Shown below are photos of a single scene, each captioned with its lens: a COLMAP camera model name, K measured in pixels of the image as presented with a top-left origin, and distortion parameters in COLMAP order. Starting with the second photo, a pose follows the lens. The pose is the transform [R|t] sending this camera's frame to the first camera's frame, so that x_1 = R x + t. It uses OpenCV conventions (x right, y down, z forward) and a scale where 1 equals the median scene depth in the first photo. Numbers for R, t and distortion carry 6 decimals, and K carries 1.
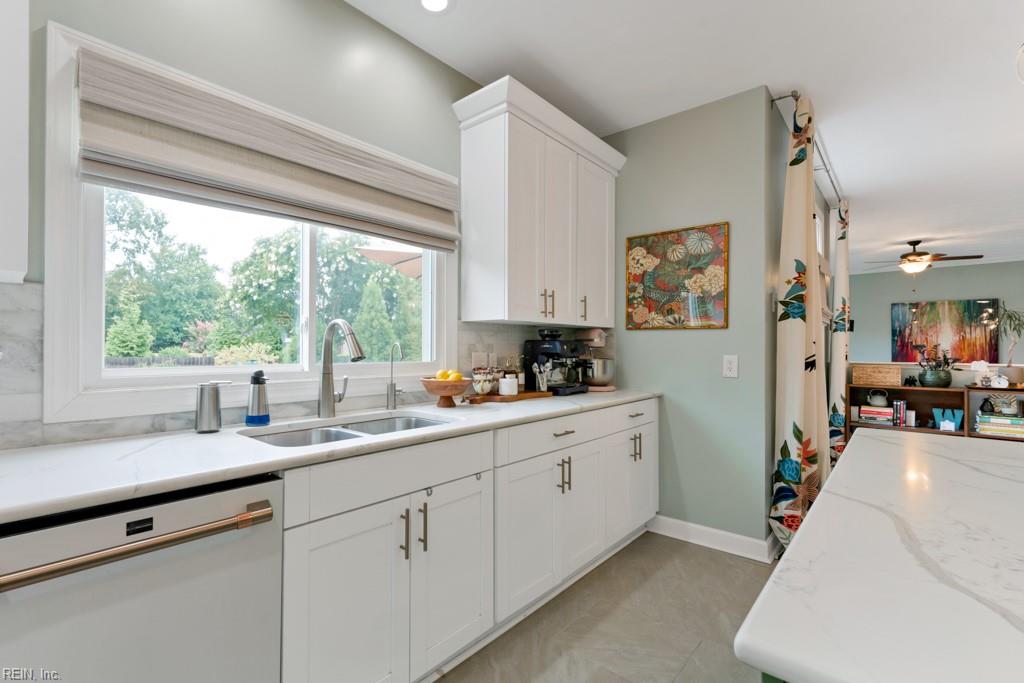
lens RADIAL K [[450.7, 0, 508.4], [0, 450.7, 344.6], [0, 0, 1]] dist [-0.000787, -0.000460]
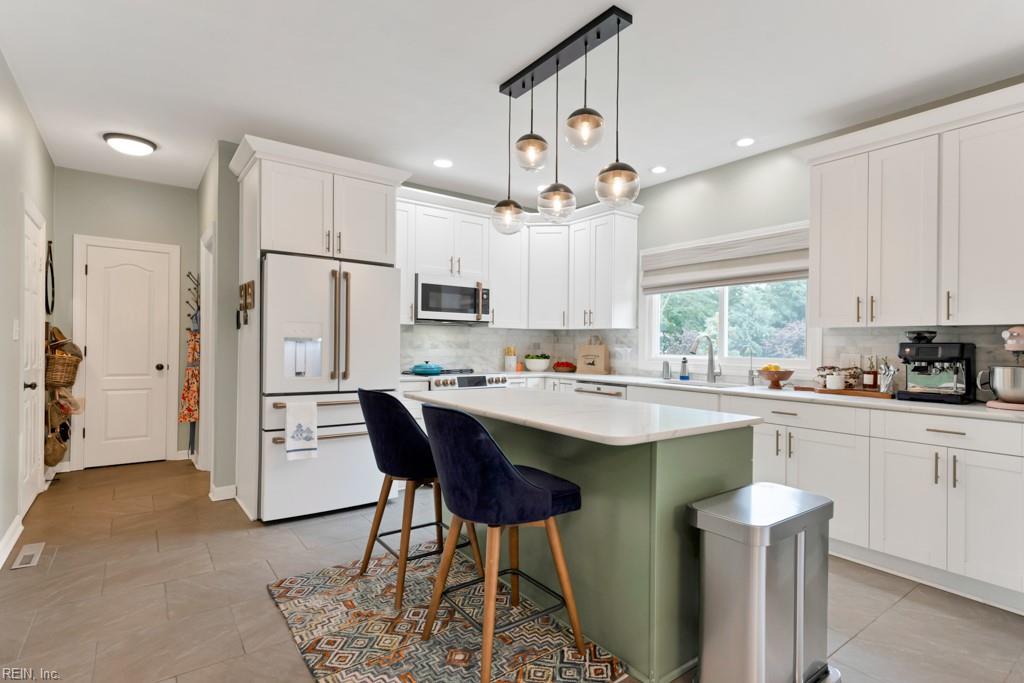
lens RADIAL K [[503.8, 0, 509.8], [0, 503.8, 339.5], [0, 0, 1]] dist [0.000692, 0.000052]
pose [[-0.208336, -0.013496, -0.977964, 1.973965], [-0.006056, 0.999903, -0.012509, 0.001138], [0.978038, 0.003316, -0.208398, 0.570163]]
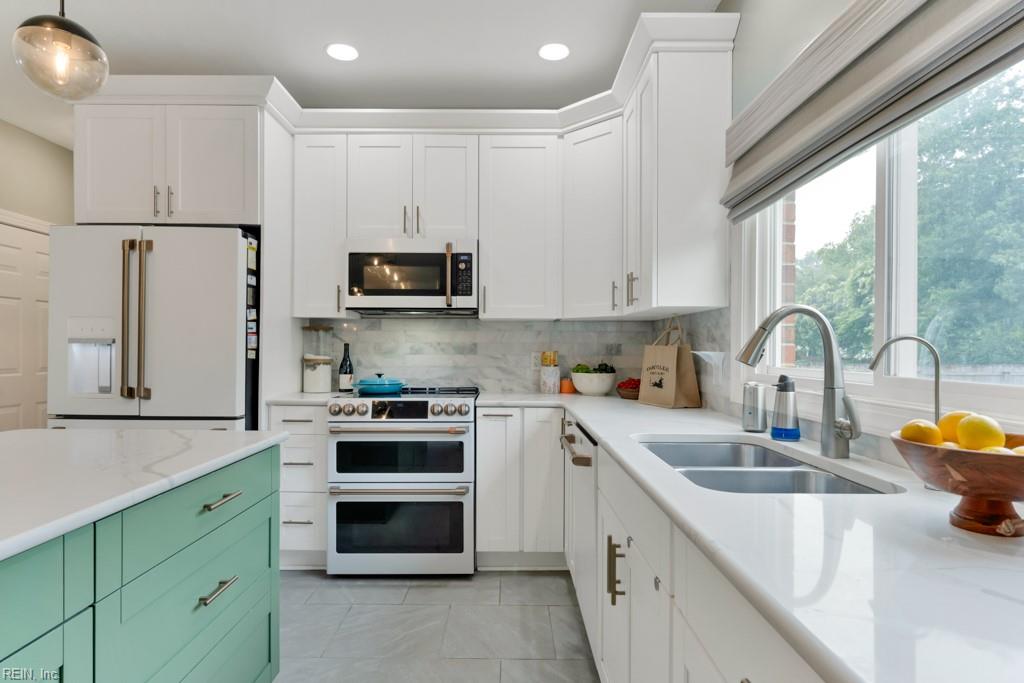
lens RADIAL K [[537.3, 0, 514.5], [0, 537.3, 349.4], [0, 0, 1]] dist [0.005483, 0.000328]
pose [[-0.743358, -0.006117, -0.668865, 0.428766], [-0.000253, 0.999961, -0.008863, 0.016707], [0.668893, -0.006419, -0.743331, 1.231314]]
